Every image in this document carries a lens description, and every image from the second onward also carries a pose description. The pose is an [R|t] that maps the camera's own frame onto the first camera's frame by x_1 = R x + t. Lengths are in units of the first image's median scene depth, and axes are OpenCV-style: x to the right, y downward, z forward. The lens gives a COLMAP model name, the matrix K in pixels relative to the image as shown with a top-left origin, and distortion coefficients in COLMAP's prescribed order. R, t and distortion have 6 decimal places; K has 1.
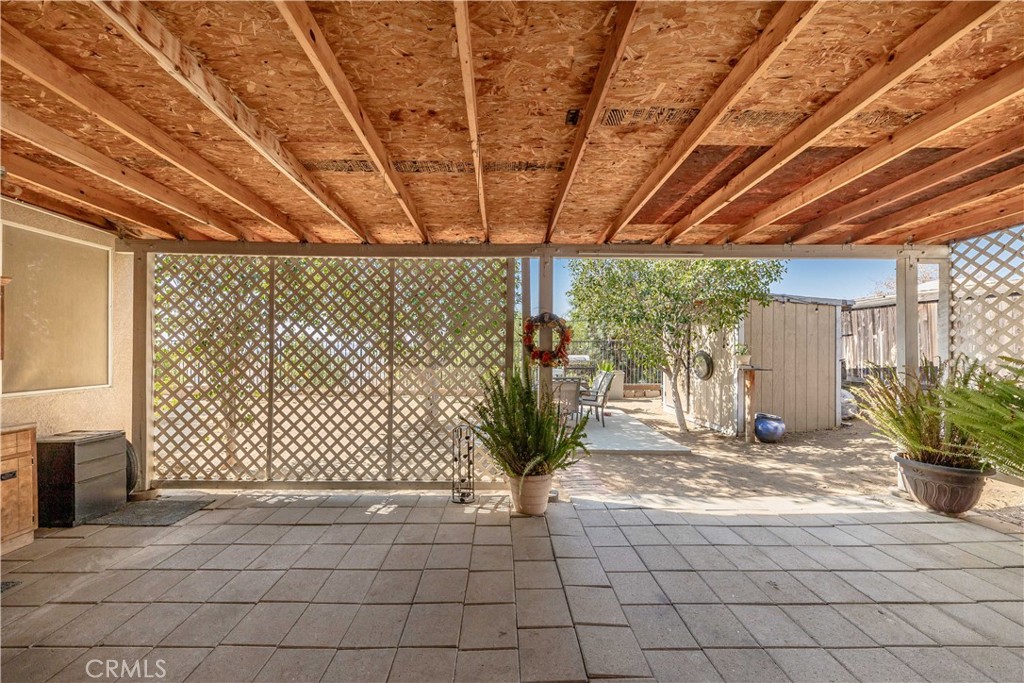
lens RADIAL K [[352.1, 0, 503.4], [0, 352.1, 345.9], [0, 0, 1]] dist [0.004192, -0.000201]
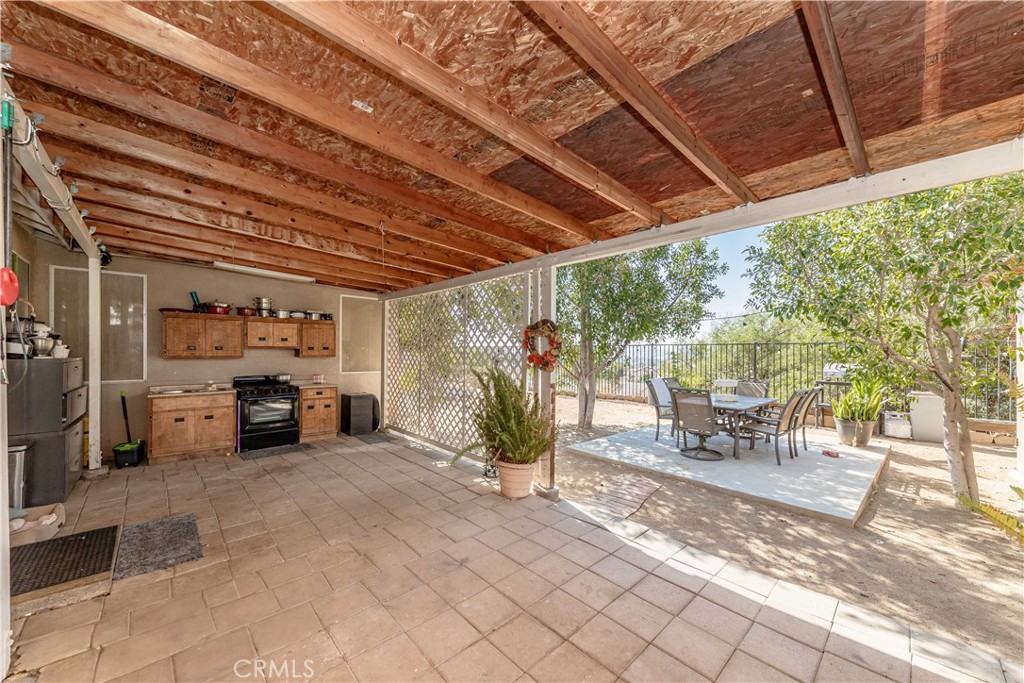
lens RADIAL K [[380.8, 0, 495.4], [0, 380.8, 348.1], [0, 0, 1]] dist [-0.007502, -0.000389]
pose [[0.652671, -0.004260, -0.757630, 0.747116], [0.001085, 0.999988, -0.004688, -0.001742], [0.757641, 0.002237, 0.652668, 0.114939]]
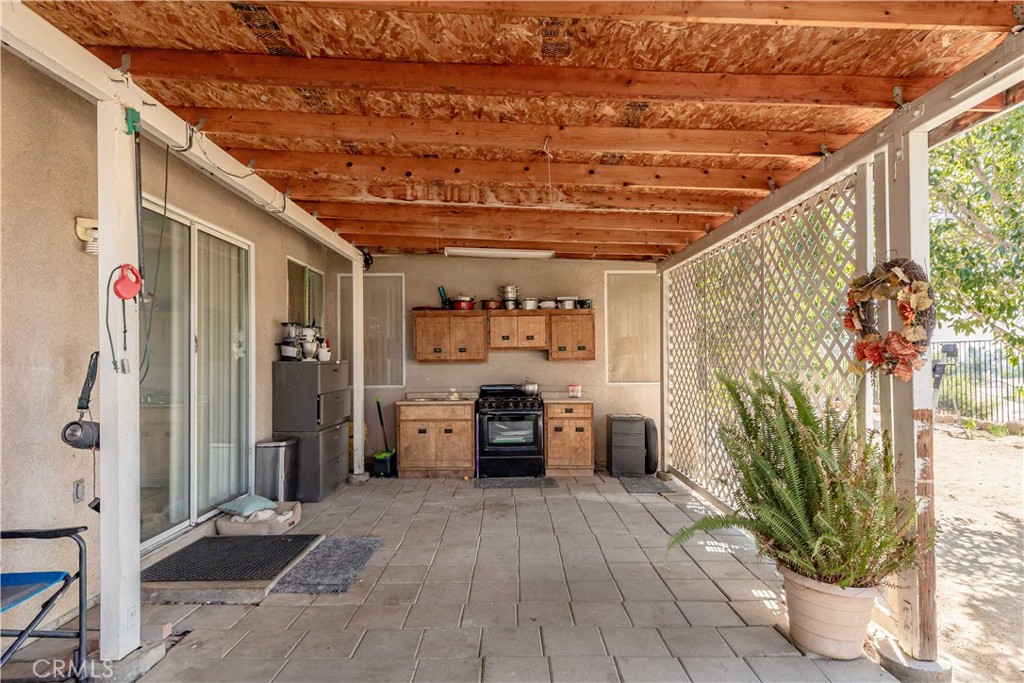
lens RADIAL K [[545.3, 0, 492.5], [0, 545.3, 346.1], [0, 0, 1]] dist [0.001171, -0.001967]
pose [[-0.036714, -0.026485, -0.998975, 0.708576], [0.012946, 0.999552, -0.026976, 0.025800], [0.999242, -0.013923, -0.036355, 0.415604]]
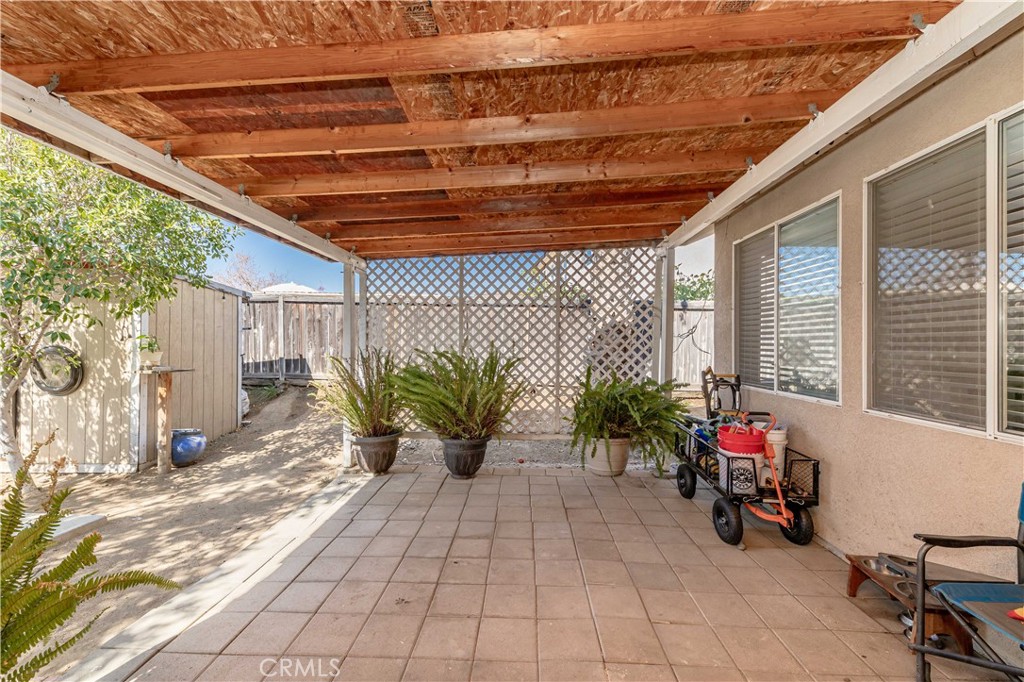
lens RADIAL K [[410.5, 0, 515.3], [0, 410.5, 342.6], [0, 0, 1]] dist [0.000663, -0.000257]
pose [[0.032529, 0.001798, 0.999469, -0.150715], [-0.010269, 0.999946, -0.001465, 0.002257], [-0.999418, -0.010216, 0.032545, 0.356908]]
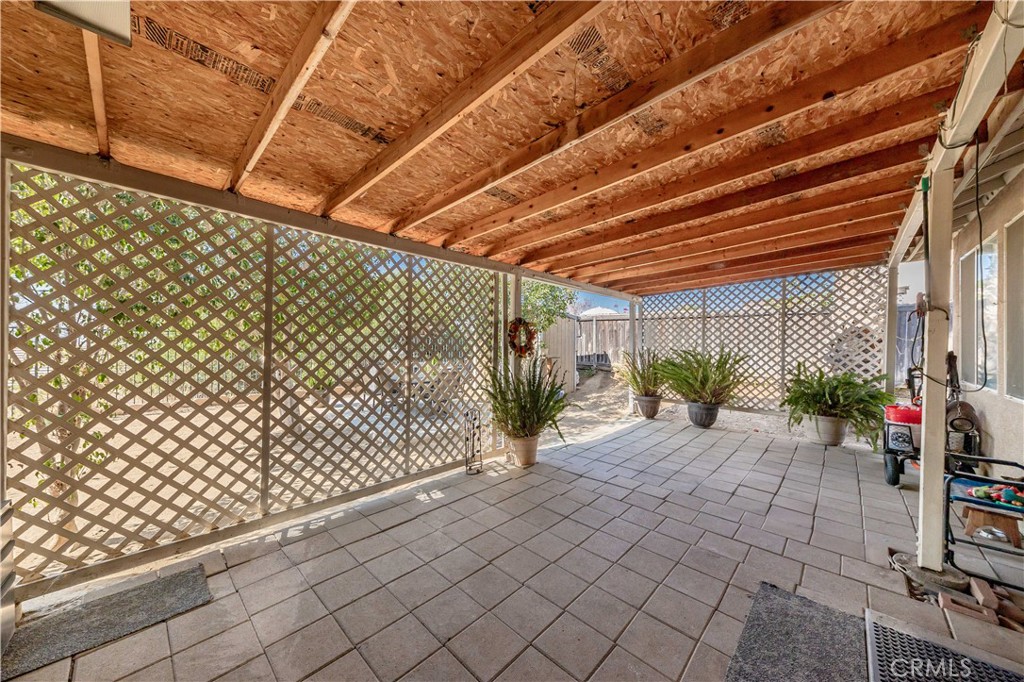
lens RADIAL K [[354.6, 0, 512.0], [0, 354.6, 341.0], [0, 0, 1]] dist [0.008704, -0.003362]
pose [[0.685056, 0.010434, 0.728416, -0.737269], [-0.012642, 0.999917, -0.002434, -0.000653], [-0.728381, -0.007542, 0.685131, 0.075325]]
